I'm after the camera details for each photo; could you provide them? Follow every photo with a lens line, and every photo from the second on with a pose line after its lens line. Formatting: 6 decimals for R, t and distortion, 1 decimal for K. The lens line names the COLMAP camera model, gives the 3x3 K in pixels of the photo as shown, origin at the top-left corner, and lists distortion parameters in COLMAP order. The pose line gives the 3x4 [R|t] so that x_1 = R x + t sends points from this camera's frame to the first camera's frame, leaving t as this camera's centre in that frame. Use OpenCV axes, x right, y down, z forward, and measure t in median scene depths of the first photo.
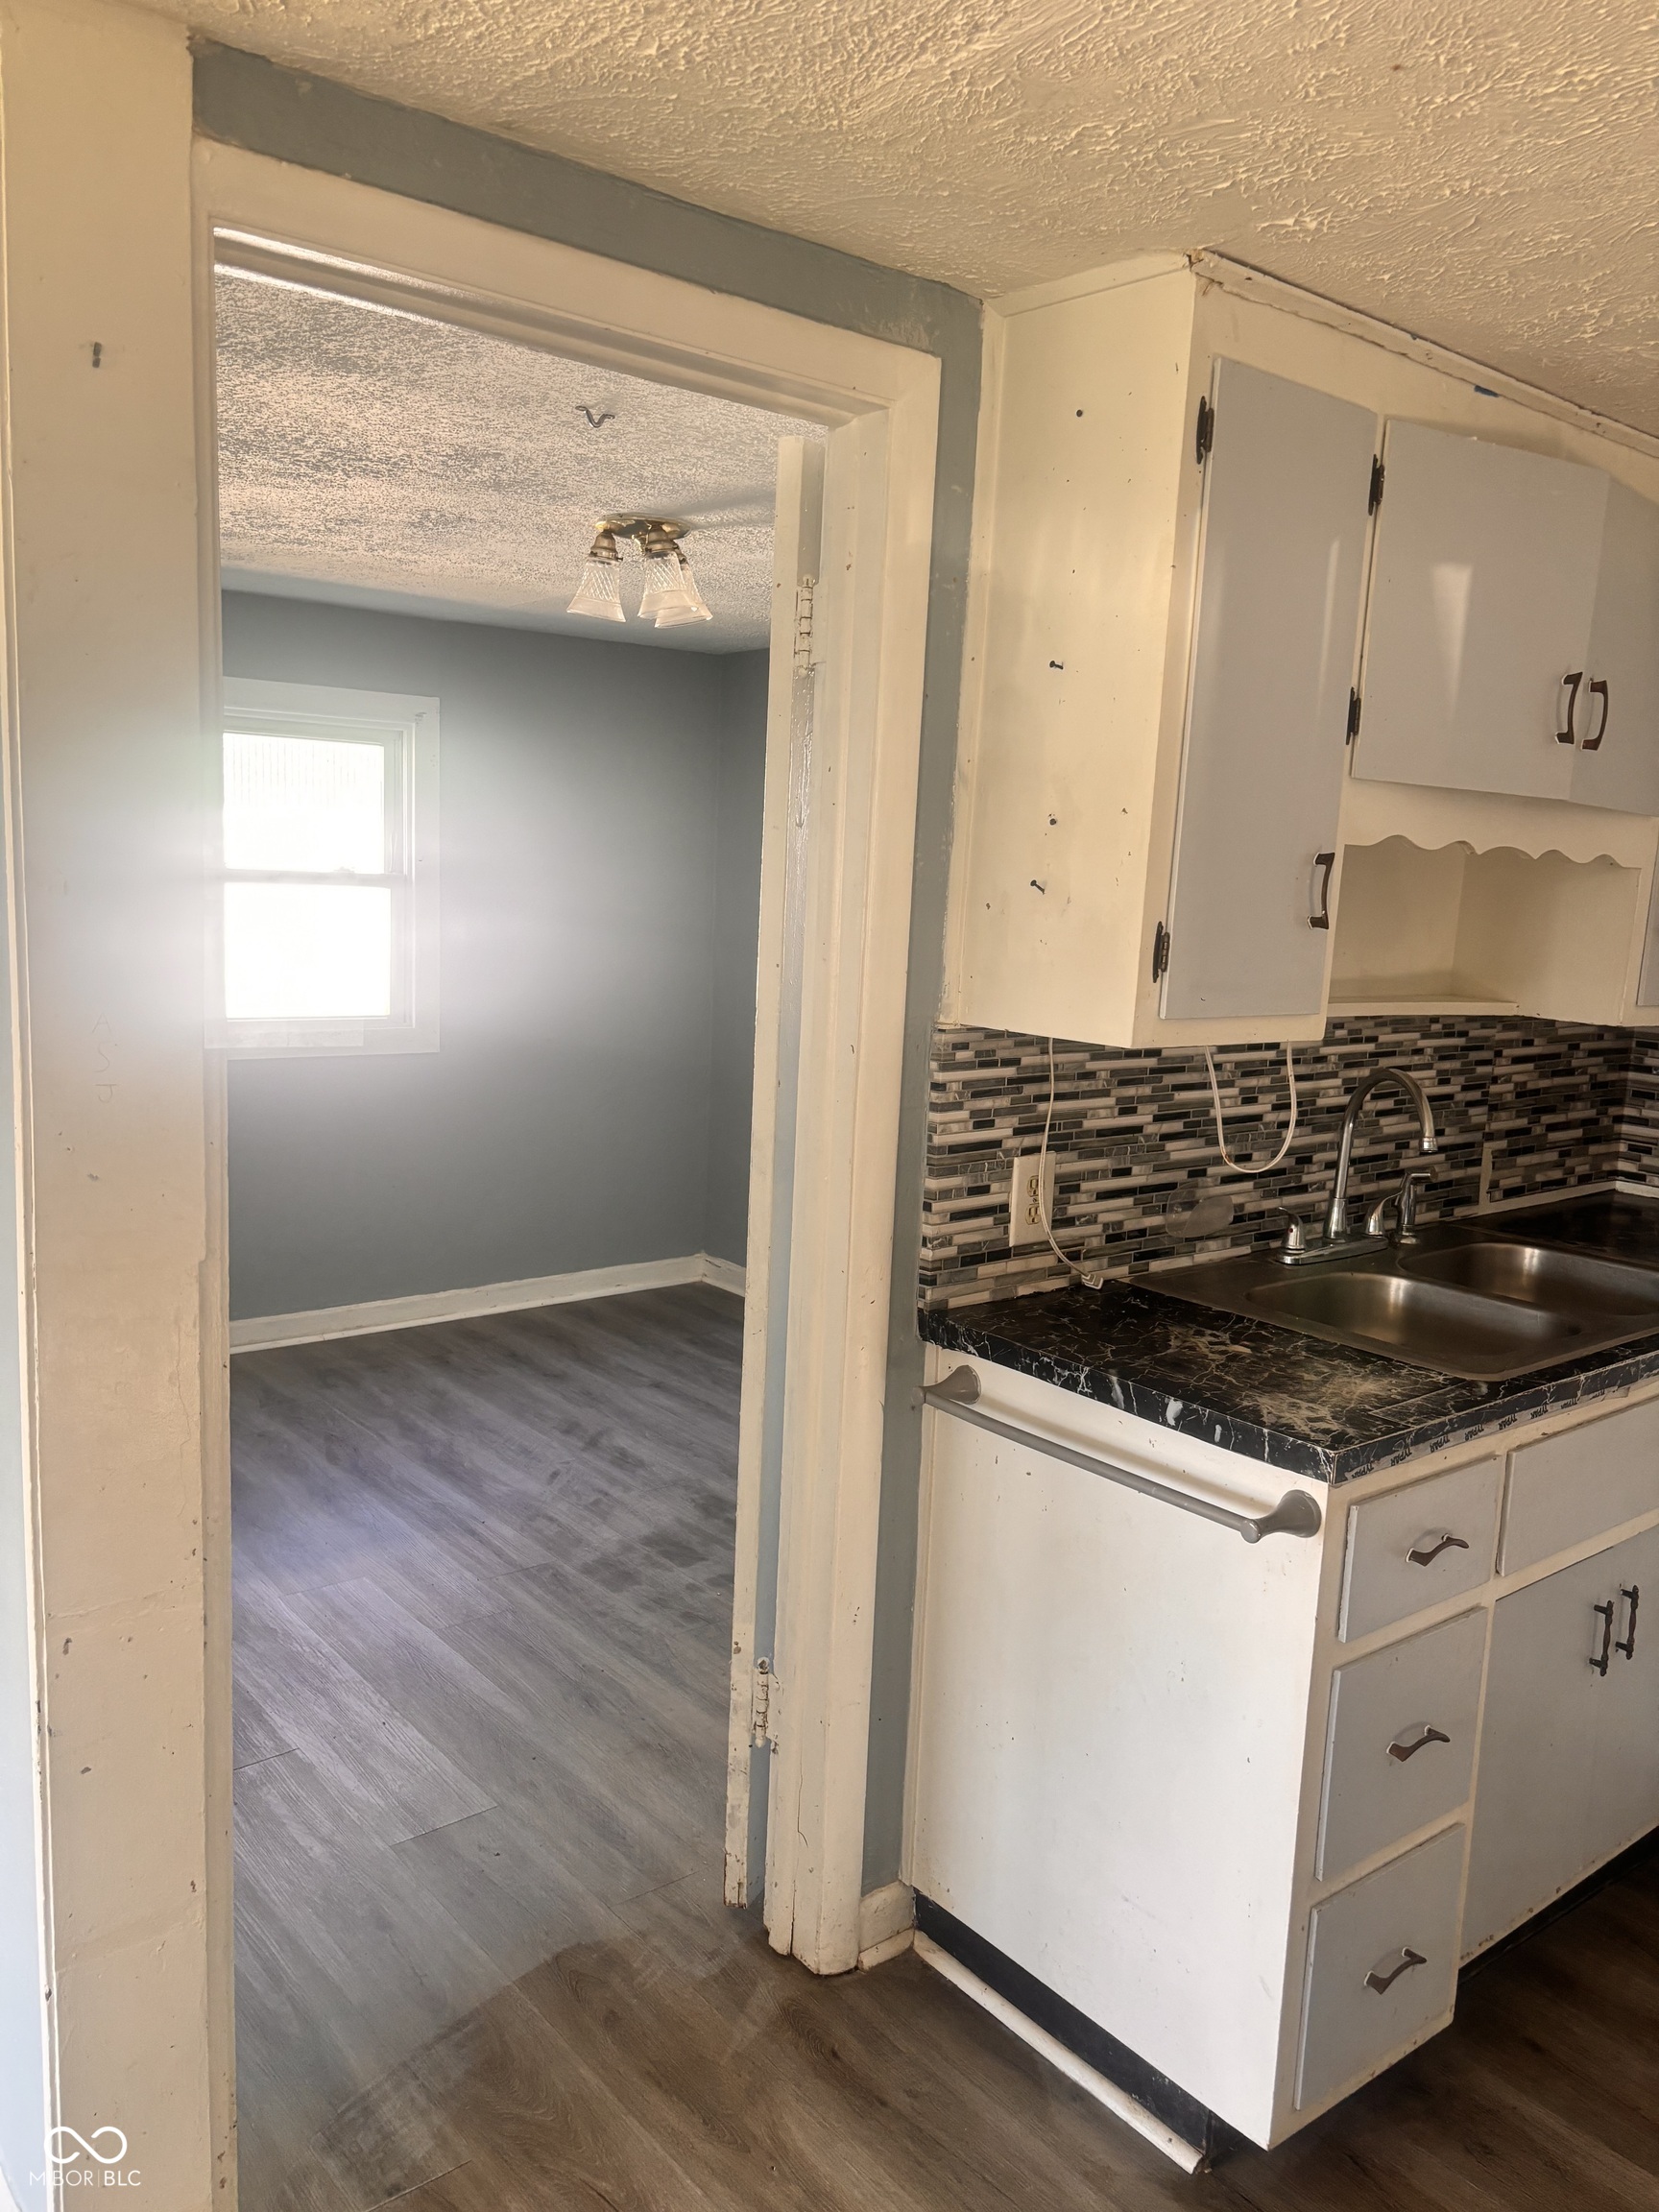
lens RADIAL K [[1685.4, 0, 829.5], [0, 1685.4, 1106.0], [0, 0, 1]] dist [0.081674, -0.006845]
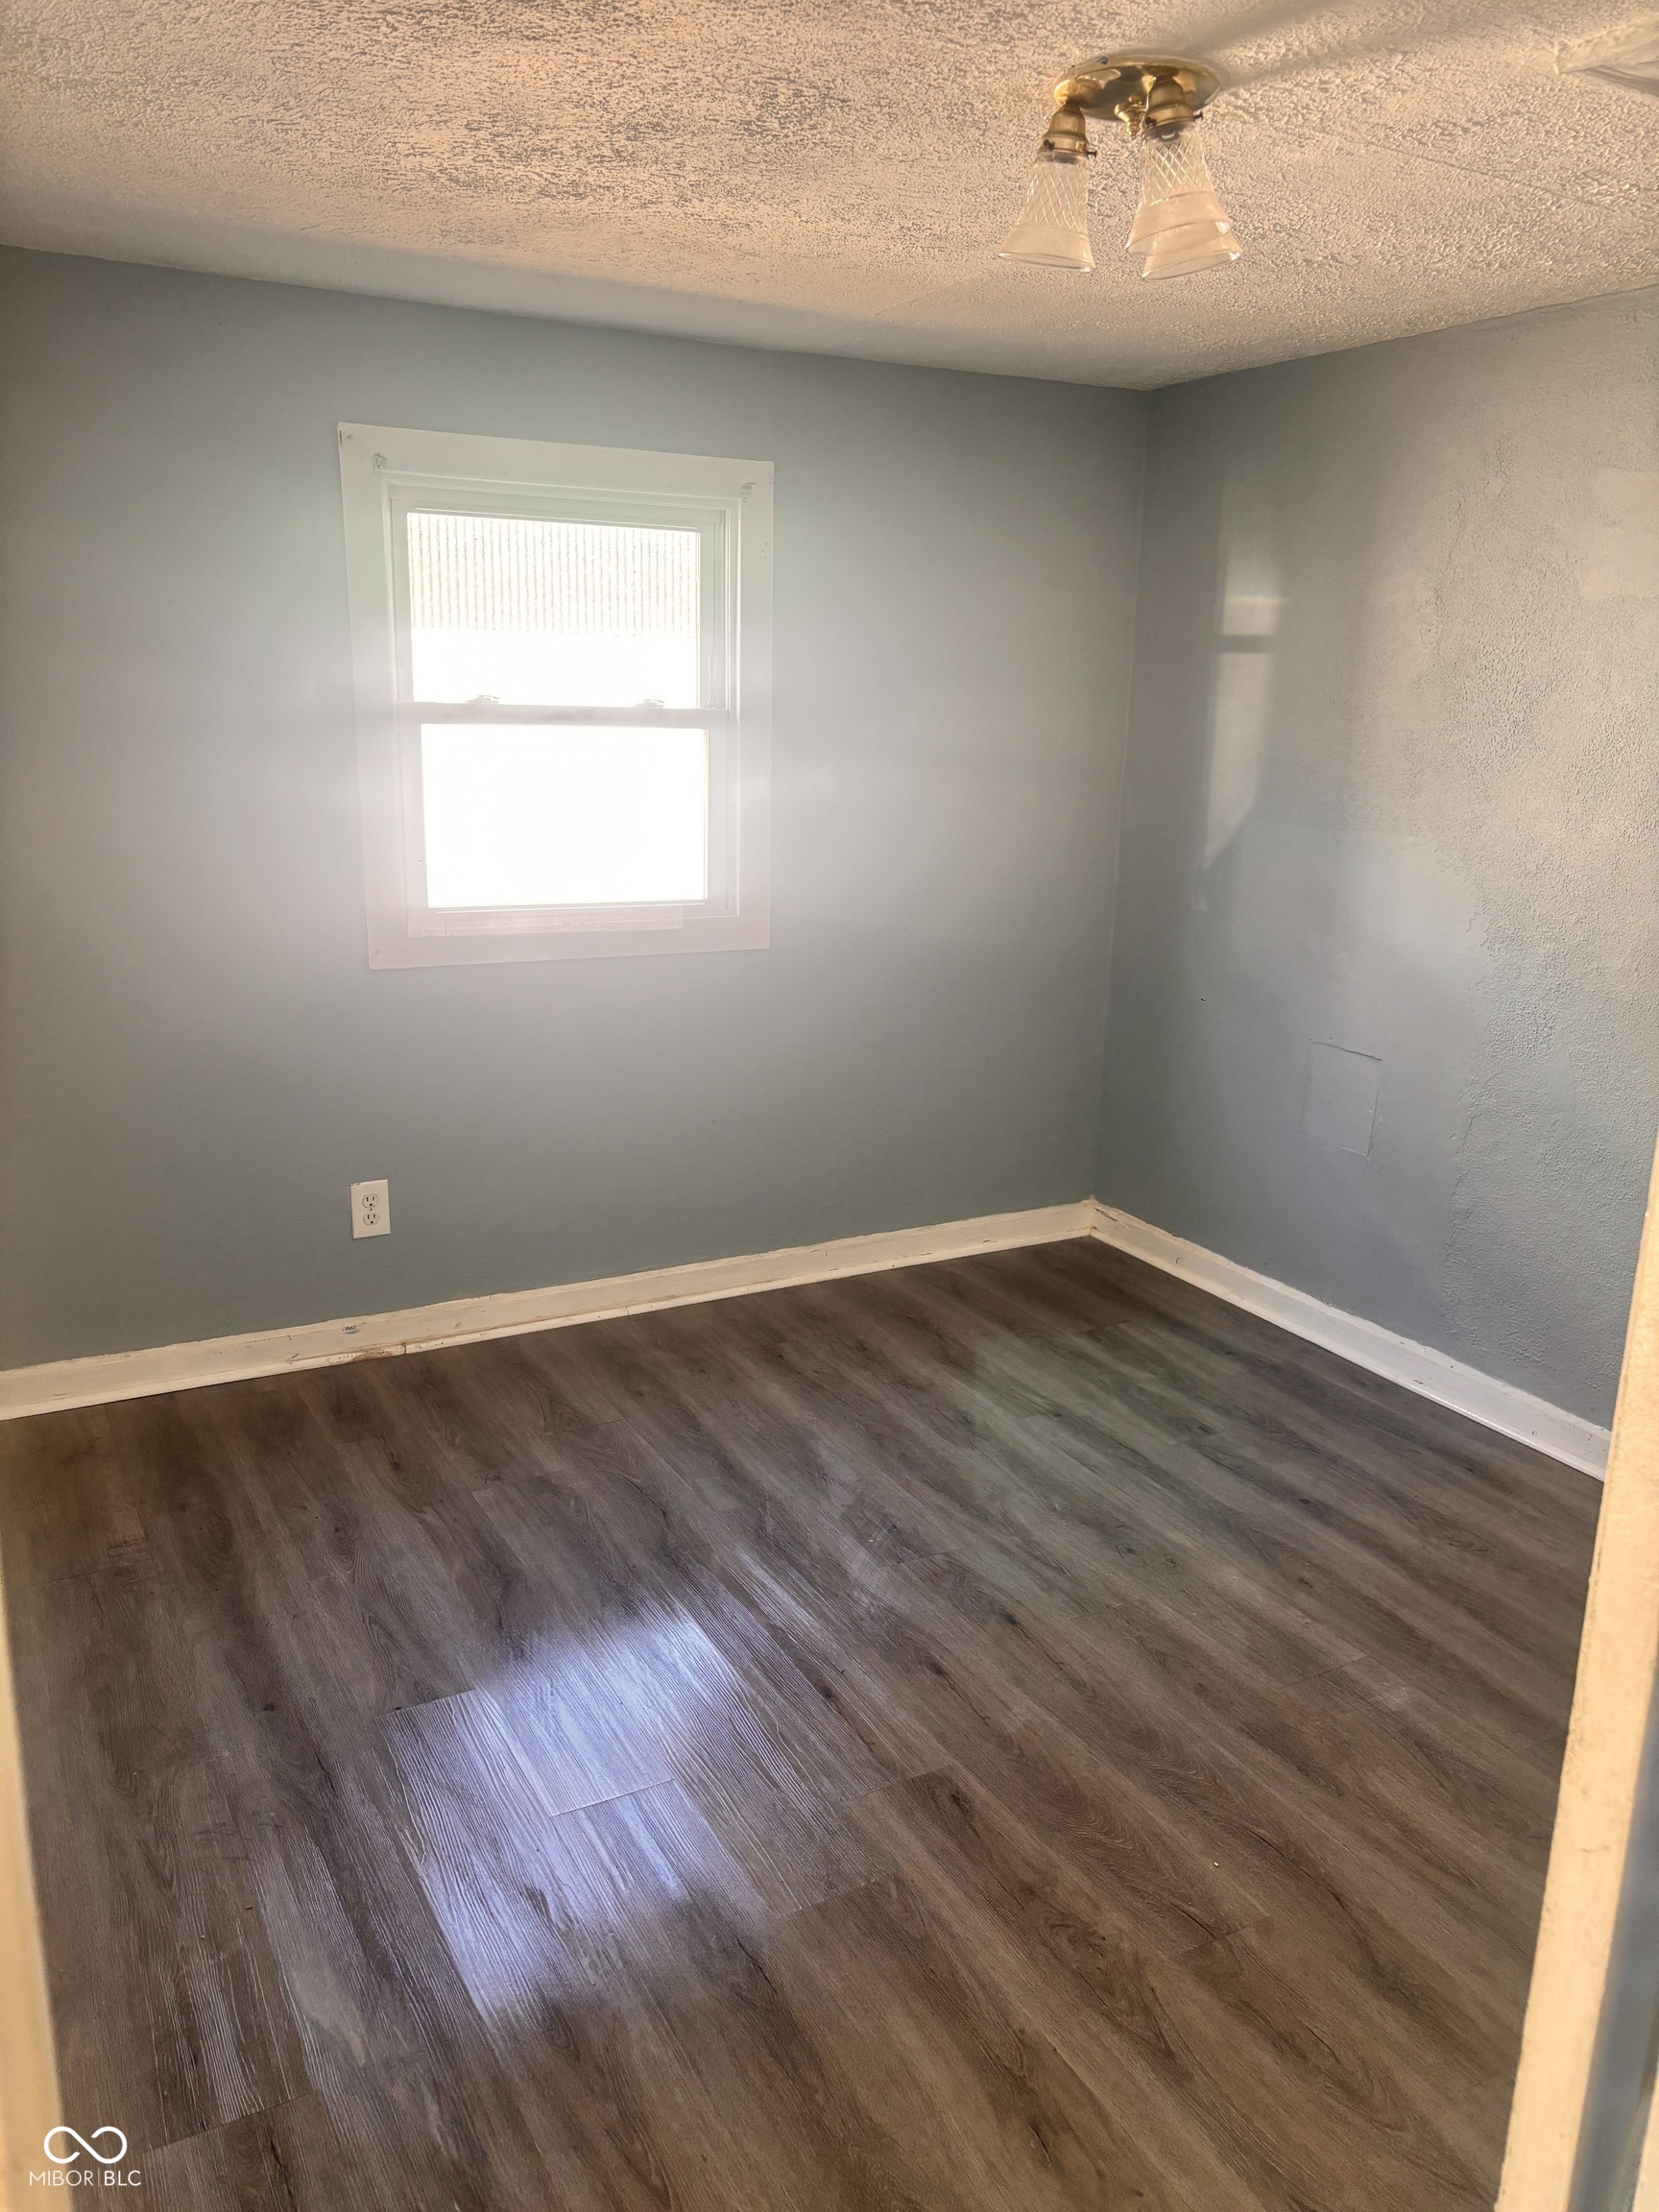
lens RADIAL K [[1685.0, 0, 841.2], [0, 1685.0, 1130.5], [0, 0, 1]] dist [-0.003526, -0.008272]
pose [[0.984882, 0.024430, -0.171497, -0.078829], [-0.006043, 0.994248, 0.106929, -0.038777], [0.173123, -0.104276, 0.979365, 0.302327]]
